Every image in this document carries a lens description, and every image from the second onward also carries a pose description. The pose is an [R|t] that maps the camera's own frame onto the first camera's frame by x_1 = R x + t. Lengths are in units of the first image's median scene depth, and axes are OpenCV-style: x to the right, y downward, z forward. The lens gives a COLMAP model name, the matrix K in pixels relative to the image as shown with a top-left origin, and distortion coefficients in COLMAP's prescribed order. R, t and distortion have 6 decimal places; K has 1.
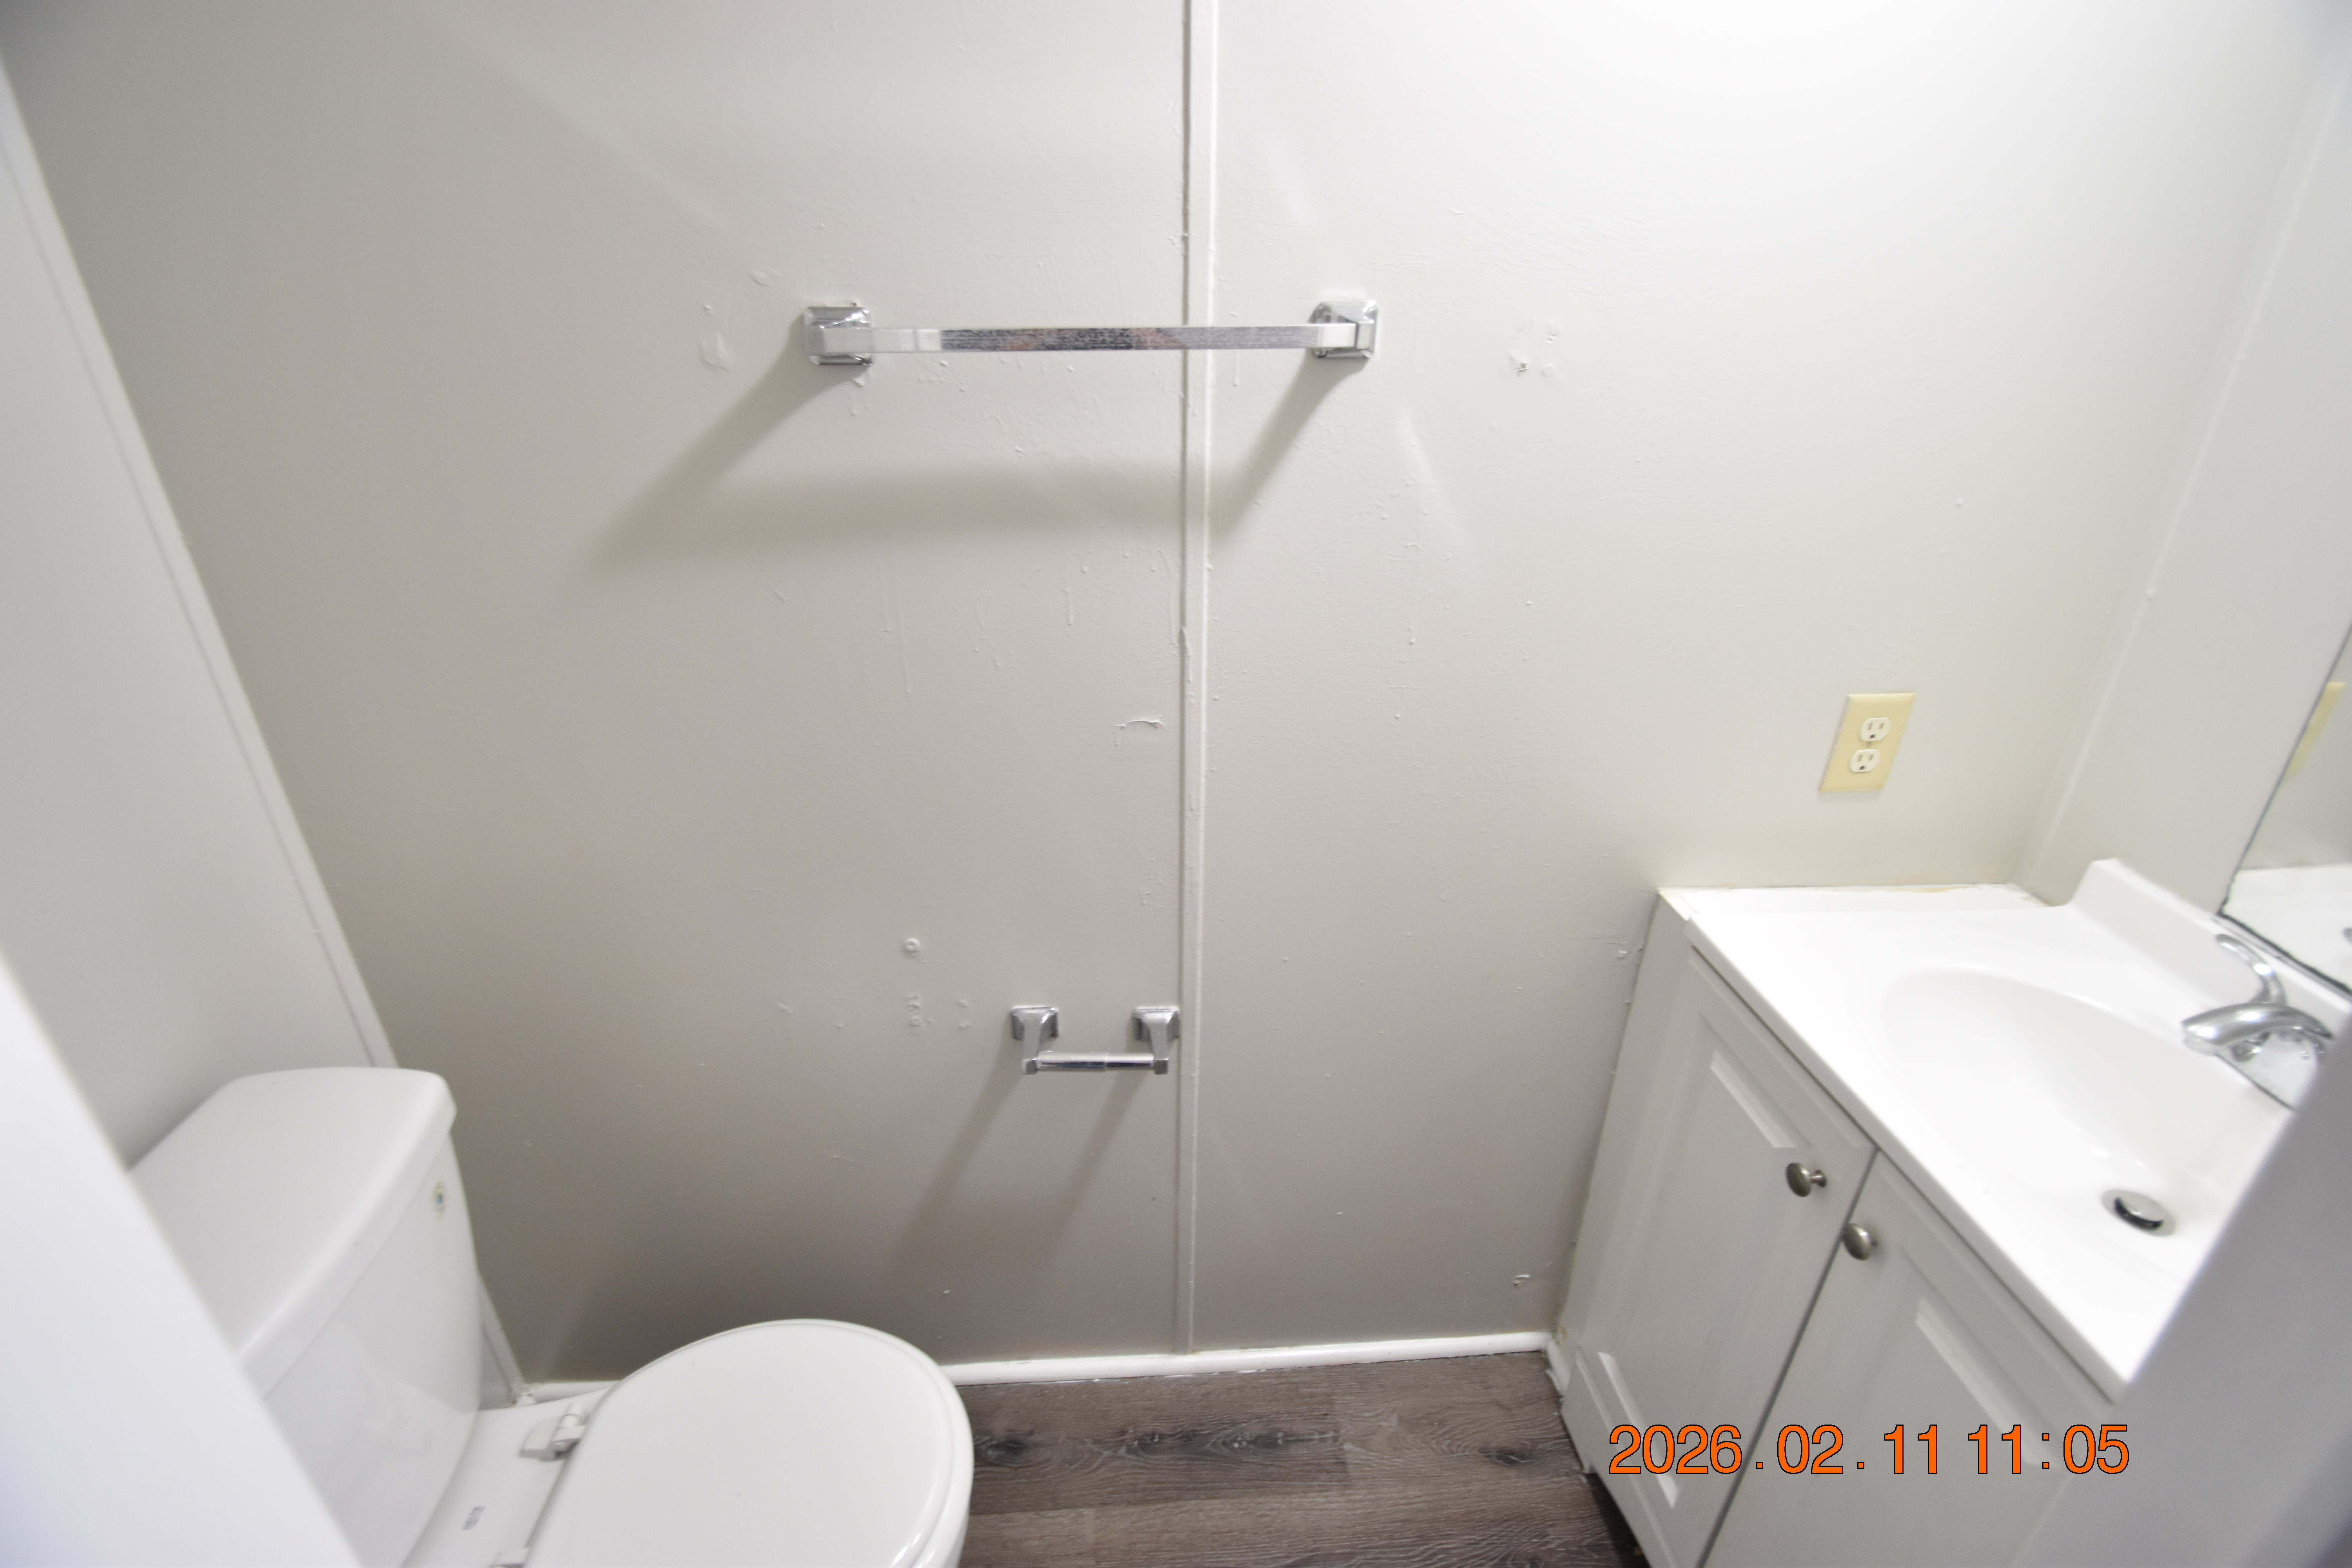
lens RADIAL K [[1027.5, 0, 1172.5], [0, 1027.5, 790.2], [0, 0, 1]] dist [0.019067, -0.020388]
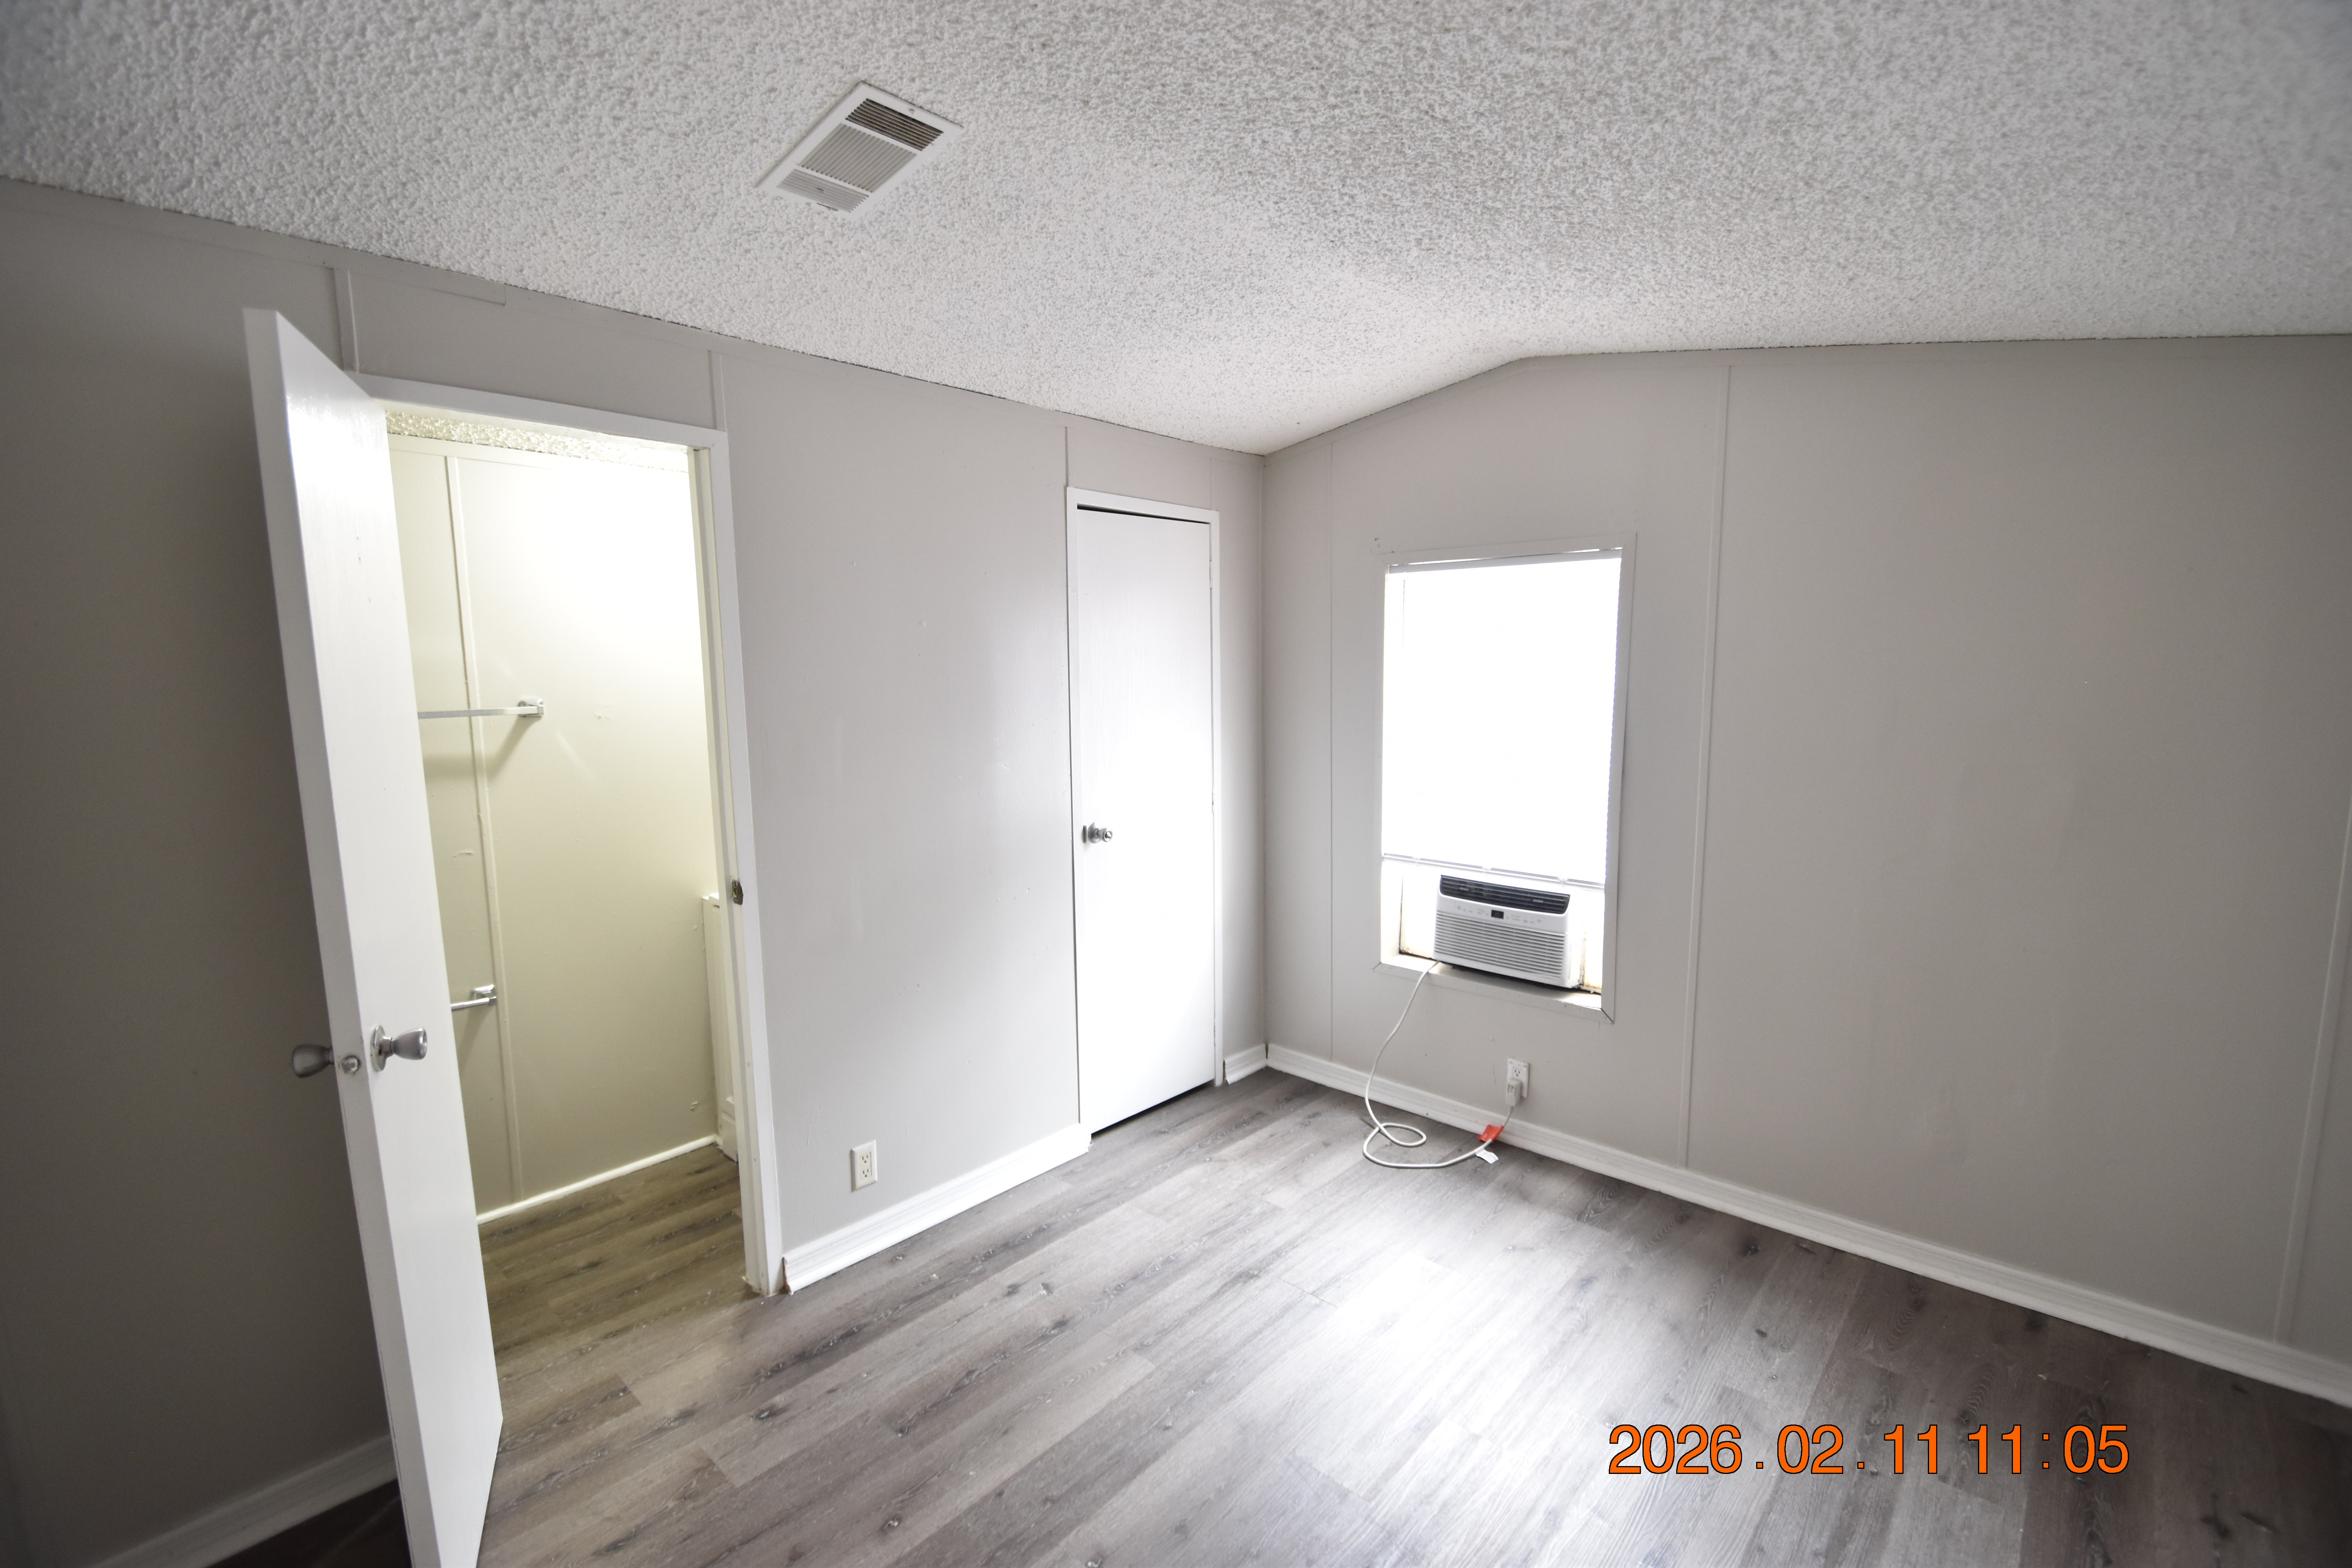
lens RADIAL K [[1025.1, 0, 1175.6], [0, 1025.1, 794.3], [0, 0, 1]] dist [0.014881, -0.020613]
pose [[0.722467, -0.098731, 0.684320, -0.512733], [0.300974, 0.935965, -0.182714, 0.839770], [-0.622460, 0.337968, 0.705919, -2.049591]]
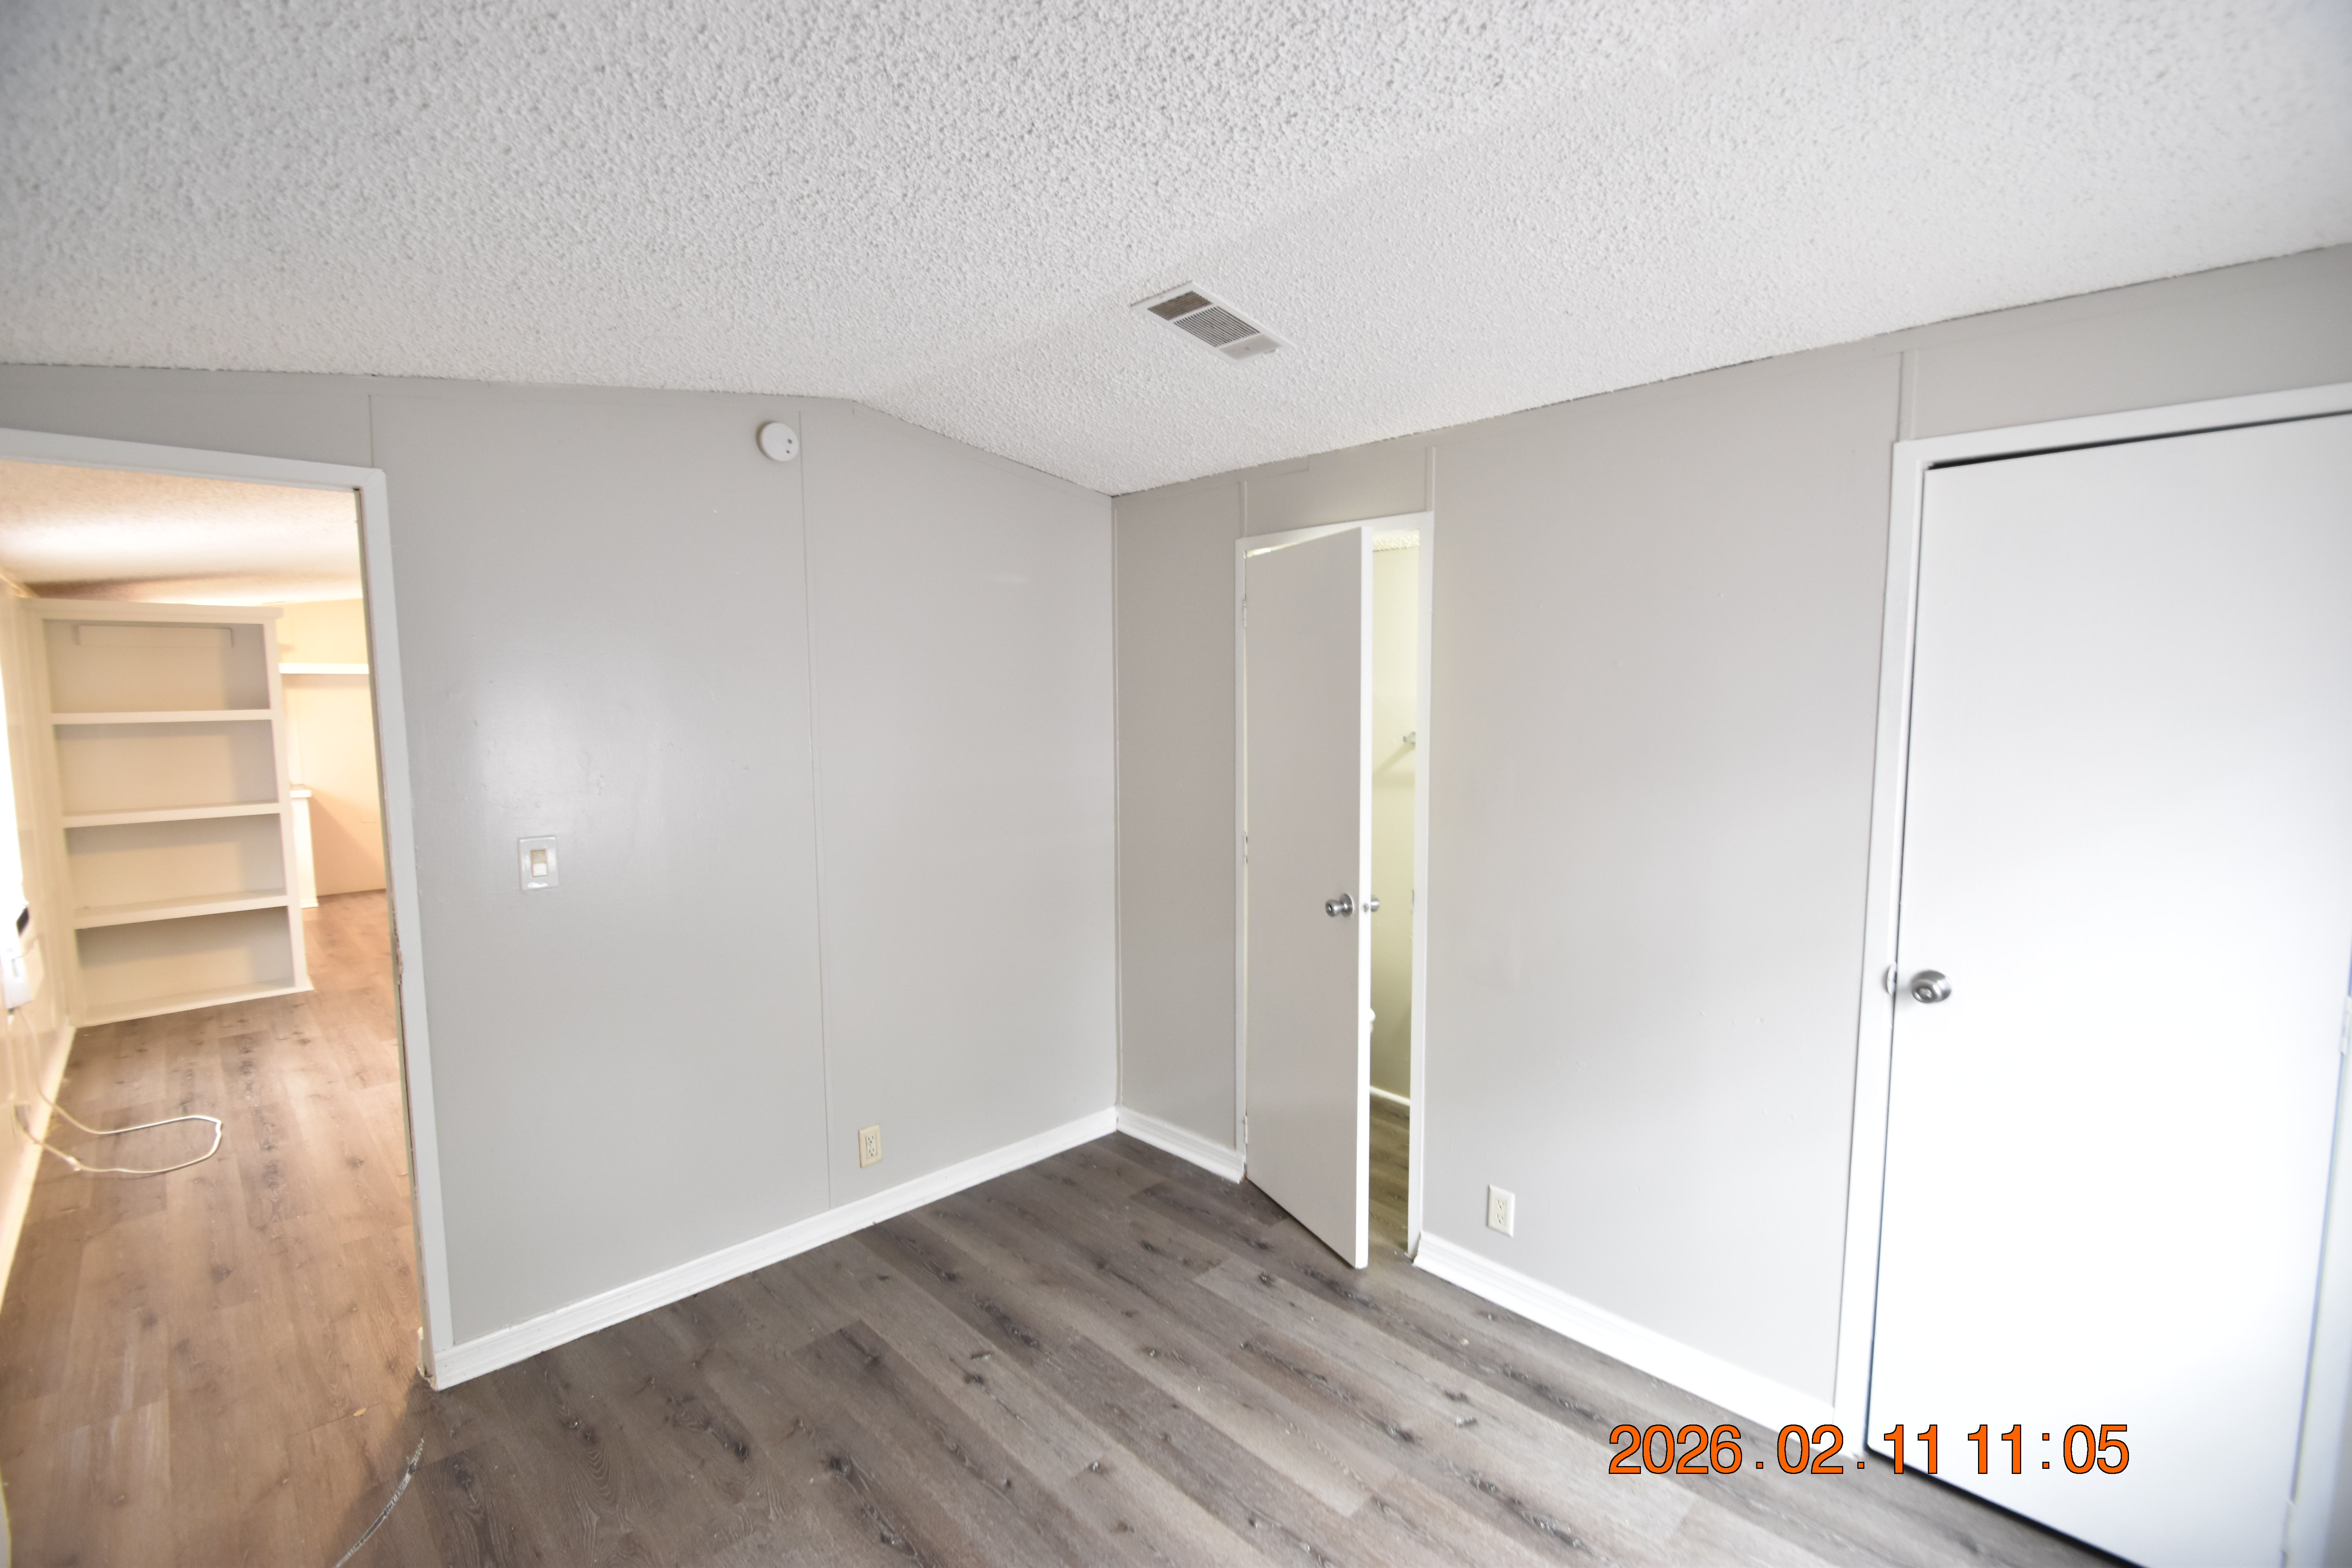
lens RADIAL K [[1025.1, 0, 1175.6], [0, 1025.1, 794.3], [0, 0, 1]] dist [0.014881, -0.020613]
pose [[0.646499, 0.068477, -0.759836, 2.841572], [-0.328257, 0.924025, -0.196021, 0.805556], [0.688685, 0.376149, 0.619859, -1.922227]]
